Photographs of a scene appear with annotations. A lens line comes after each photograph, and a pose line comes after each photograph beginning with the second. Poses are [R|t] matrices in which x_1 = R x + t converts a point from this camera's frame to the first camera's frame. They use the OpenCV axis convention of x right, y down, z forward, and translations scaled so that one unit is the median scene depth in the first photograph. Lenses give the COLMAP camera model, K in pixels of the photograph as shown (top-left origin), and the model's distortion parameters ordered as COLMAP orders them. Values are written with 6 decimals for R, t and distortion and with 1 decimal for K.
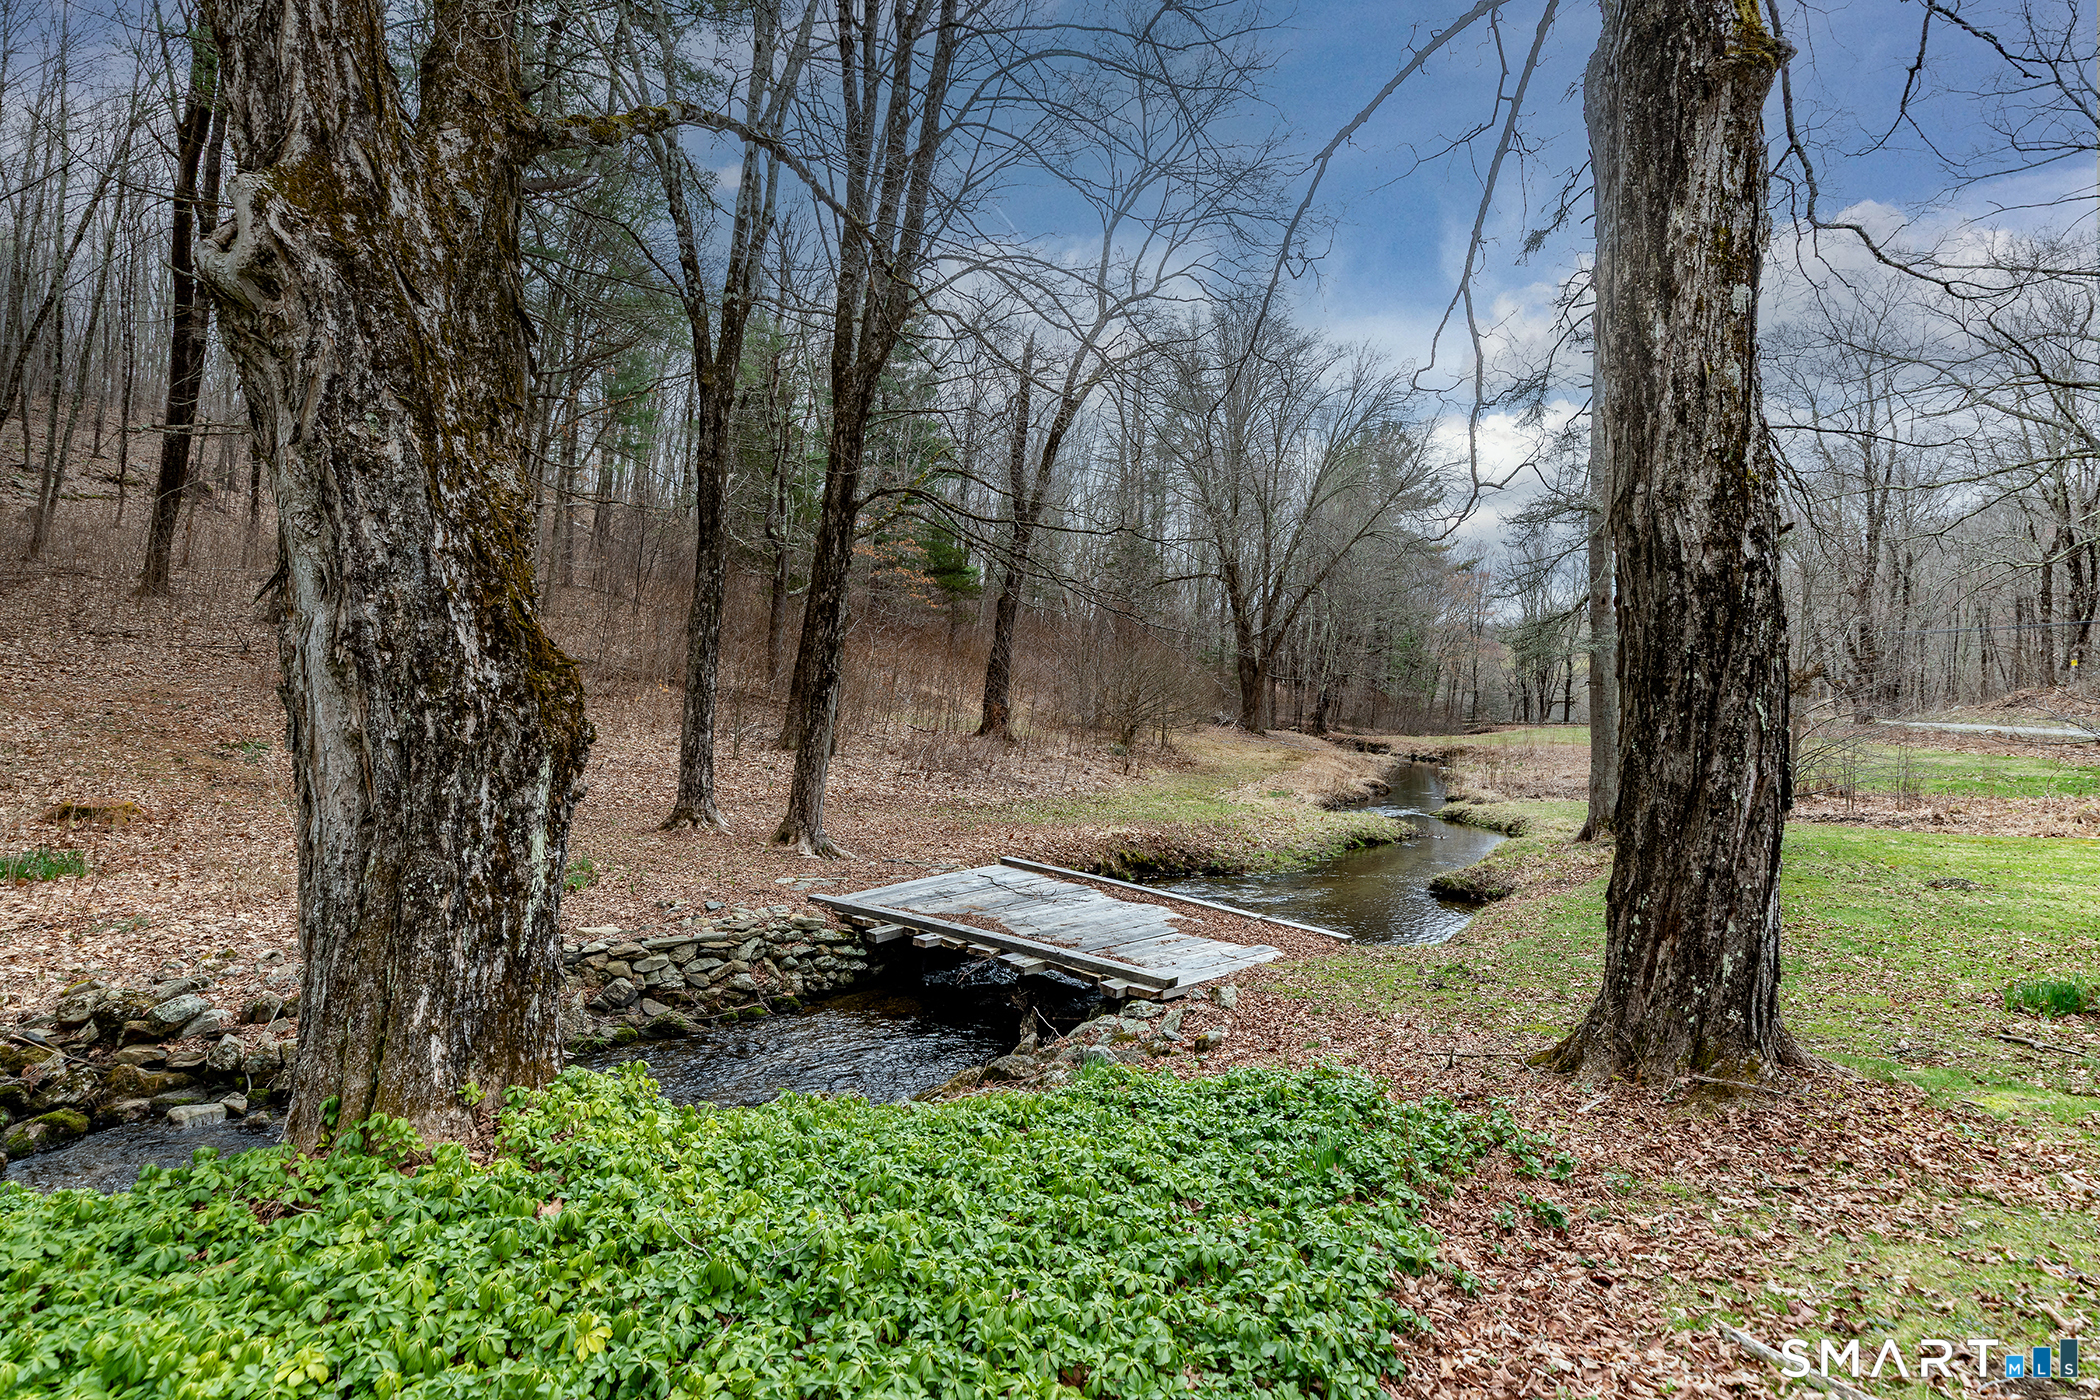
lens RADIAL K [[1140.8, 0, 1050.7], [0, 1140.8, 693.0], [0, 0, 1]] dist [0.001604, 0.000059]
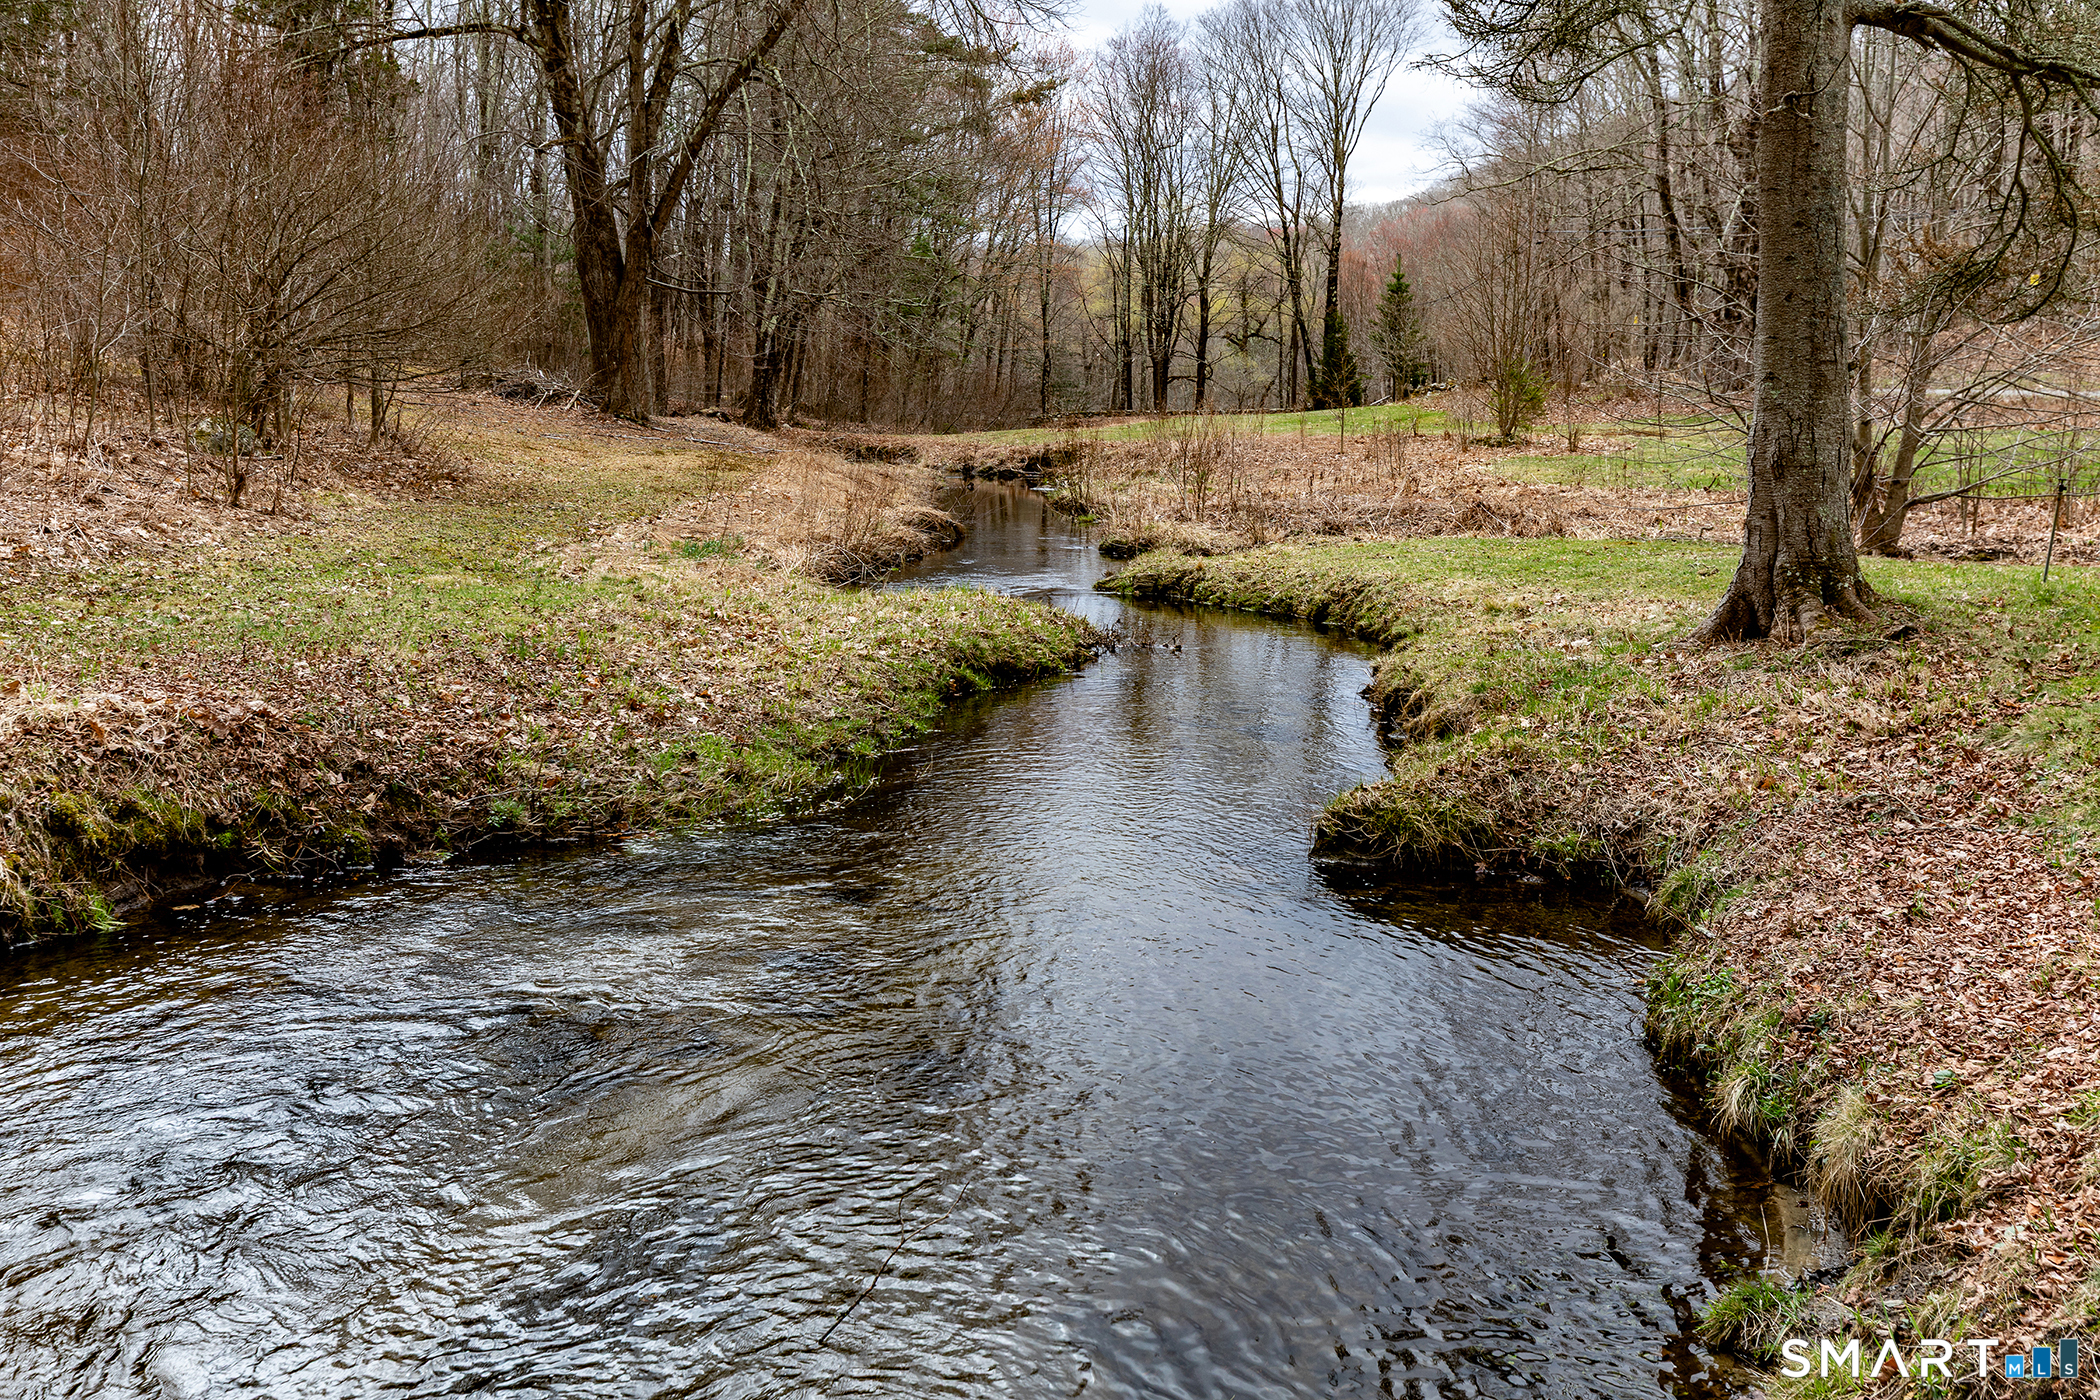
lens RADIAL K [[2096.8, 0, 1051.5], [0, 2096.8, 695.8], [0, 0, 1]] dist [0.010071, 0.000000]
pose [[0.928509, -0.063647, 0.365814, 0.044855], [0.009460, 0.988935, 0.148050, 0.029230], [-0.371189, -0.134006, 0.918837, 0.271257]]
